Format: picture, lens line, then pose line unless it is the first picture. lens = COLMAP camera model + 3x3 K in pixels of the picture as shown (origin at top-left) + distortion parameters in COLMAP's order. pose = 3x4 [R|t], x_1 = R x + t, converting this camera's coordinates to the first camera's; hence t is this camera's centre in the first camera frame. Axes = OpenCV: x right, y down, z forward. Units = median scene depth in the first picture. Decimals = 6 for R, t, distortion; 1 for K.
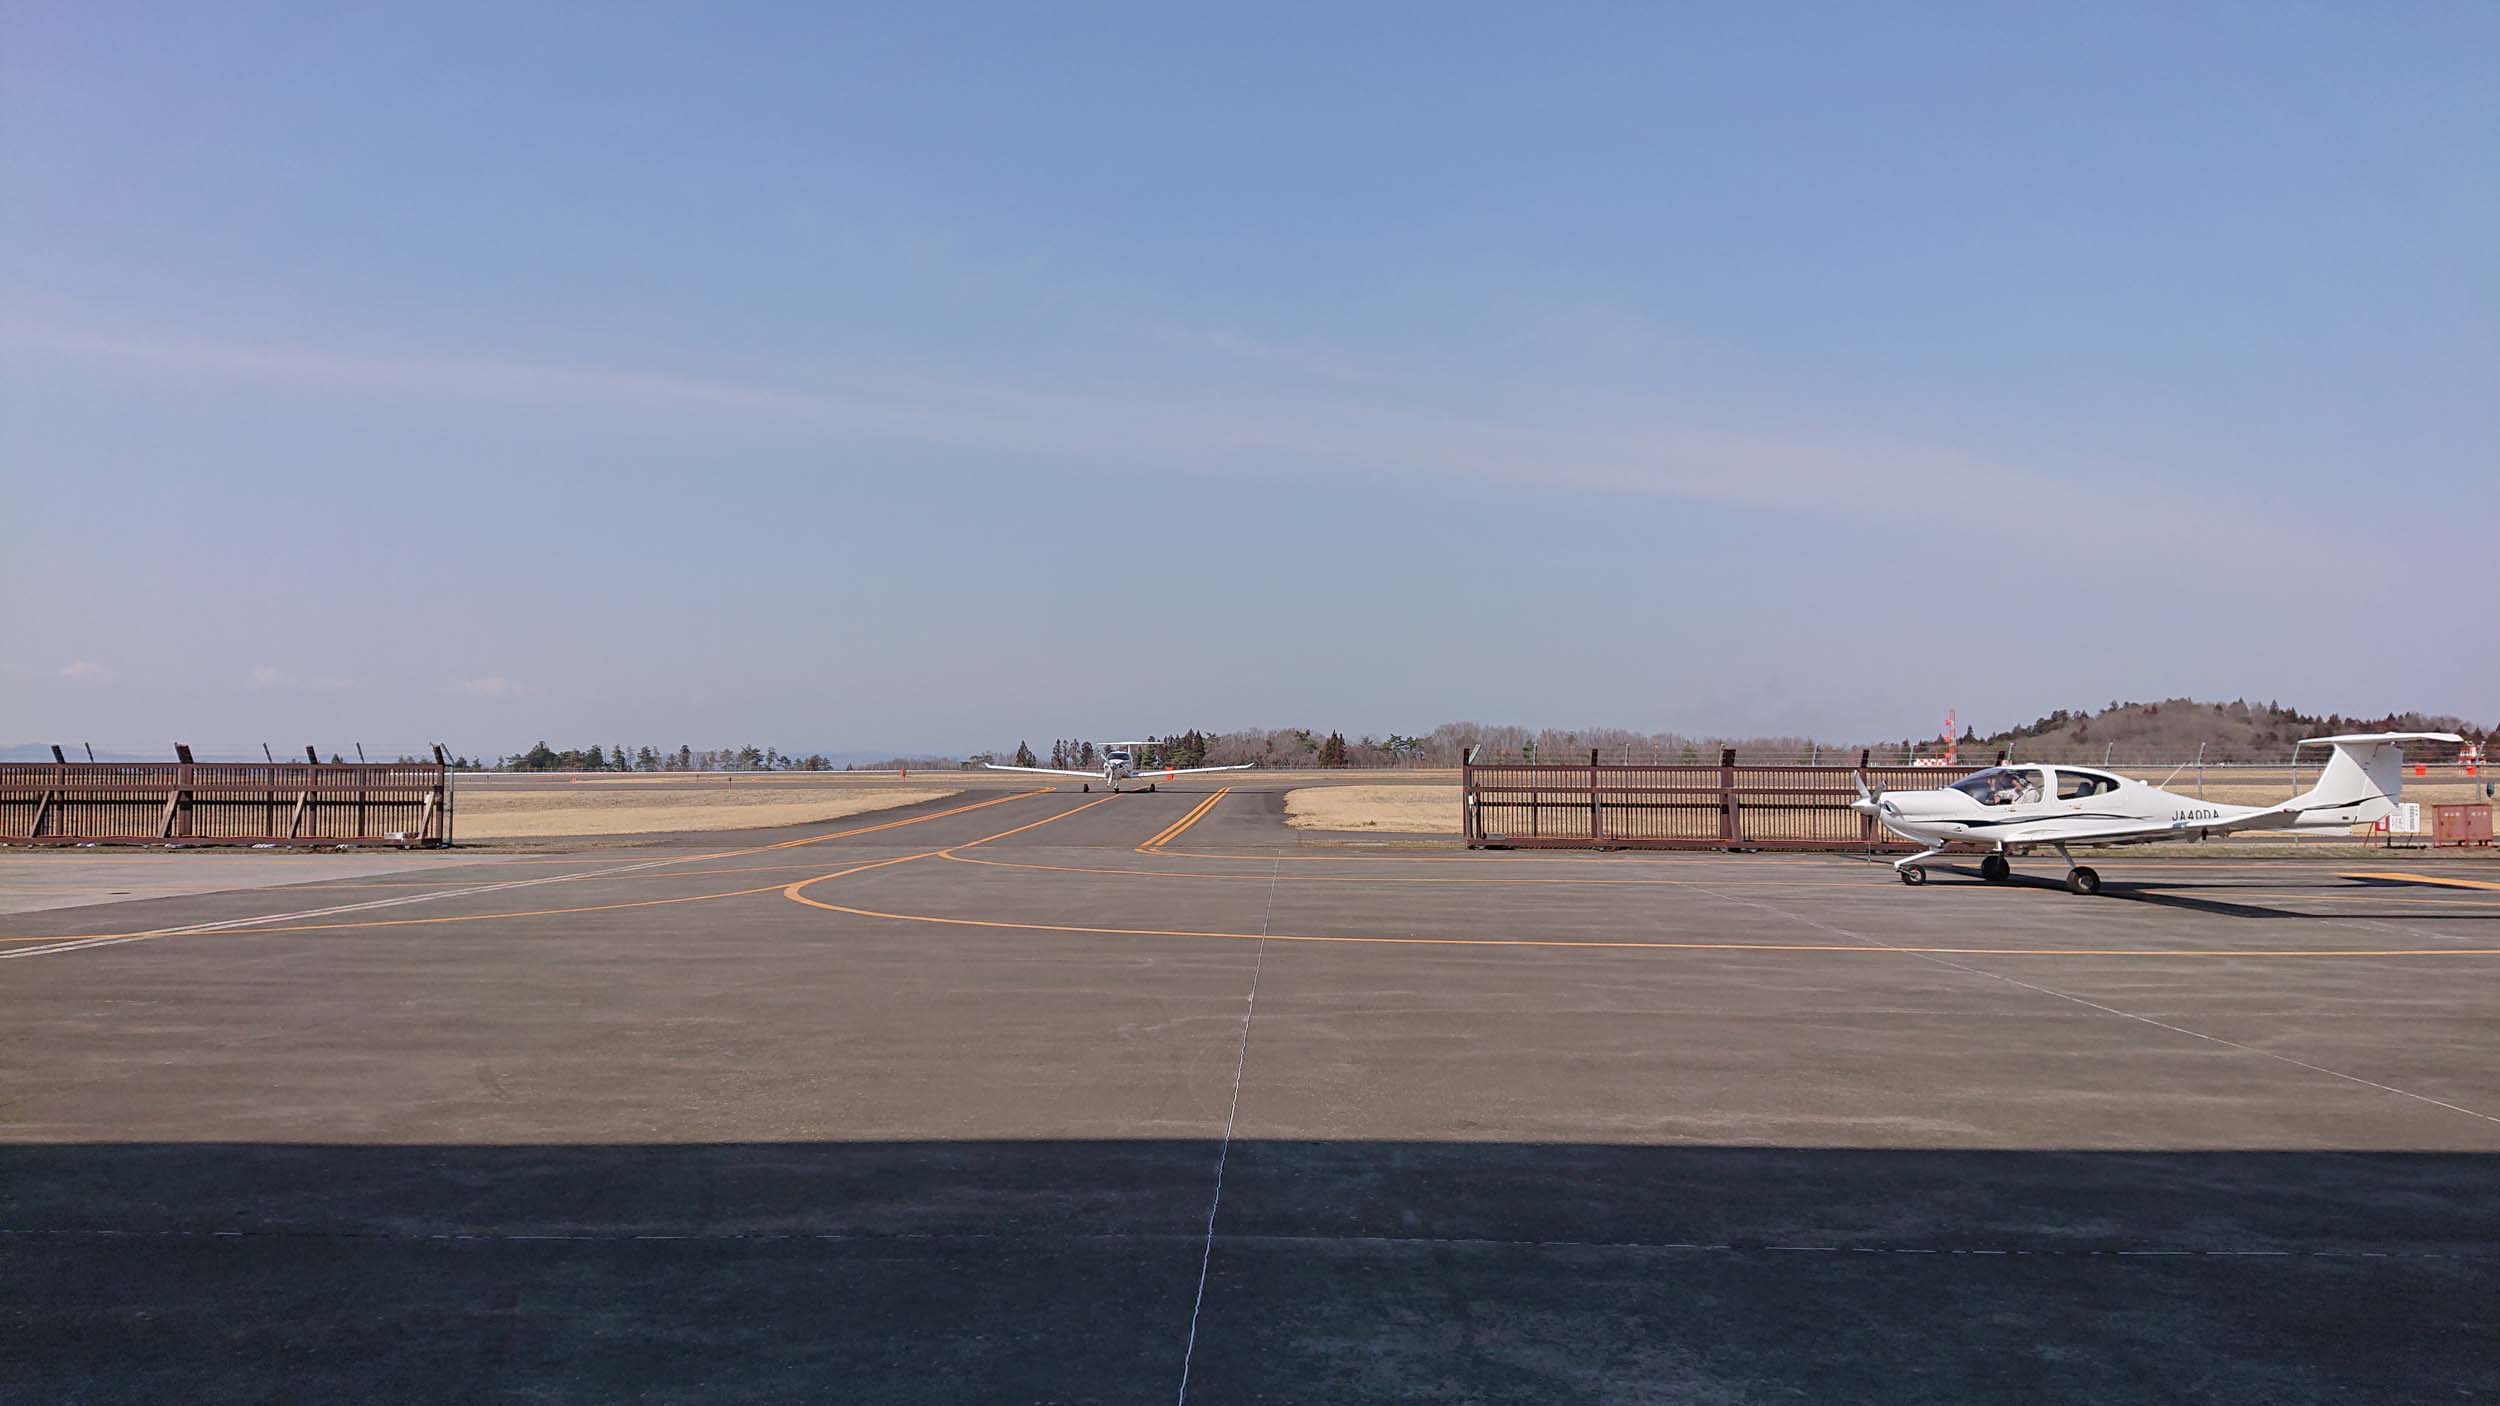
lens RADIAL K [[1628.7, 0, 1250.0], [0, 1628.7, 703.0], [0, 0, 1]] dist [-0.000239, -0.001220]
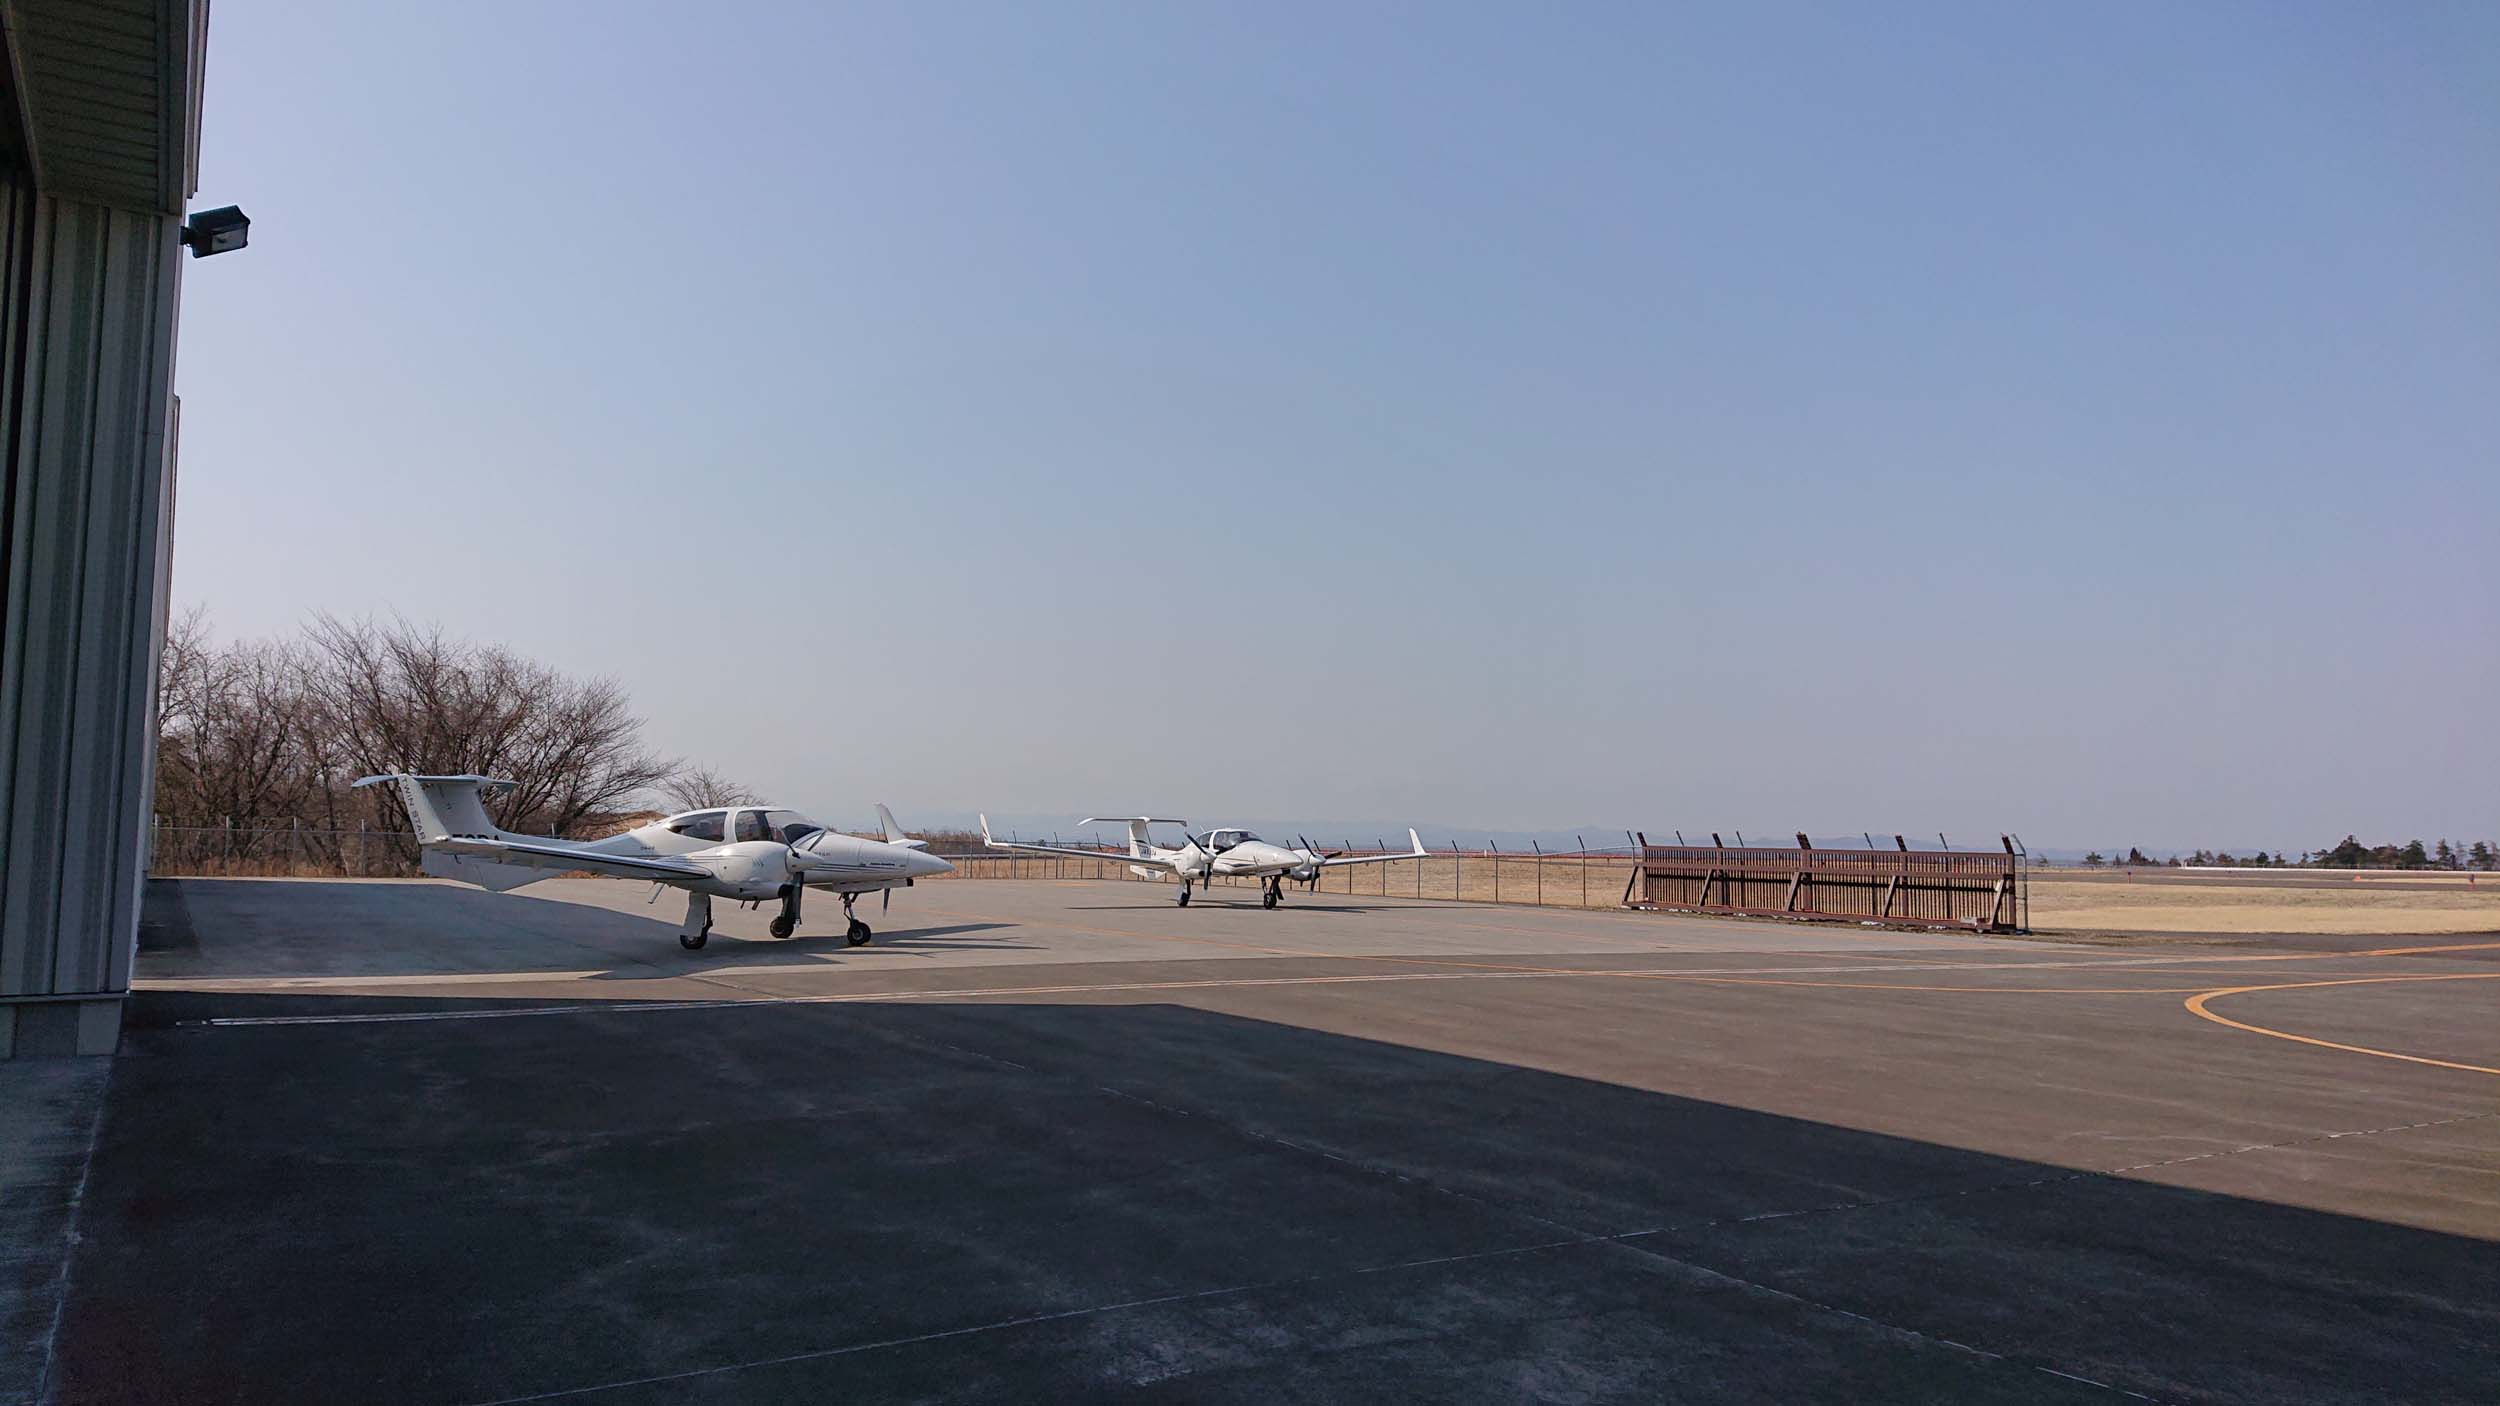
lens RADIAL K [[1628.7, 0, 1250.0], [0, 1628.7, 703.0], [0, 0, 1]] dist [-0.000239, -0.001220]
pose [[0.539580, -0.062358, -0.839622, 0.131596], [0.014752, 0.997801, -0.064625, 0.000990], [0.841805, 0.022484, 0.539313, 0.013115]]
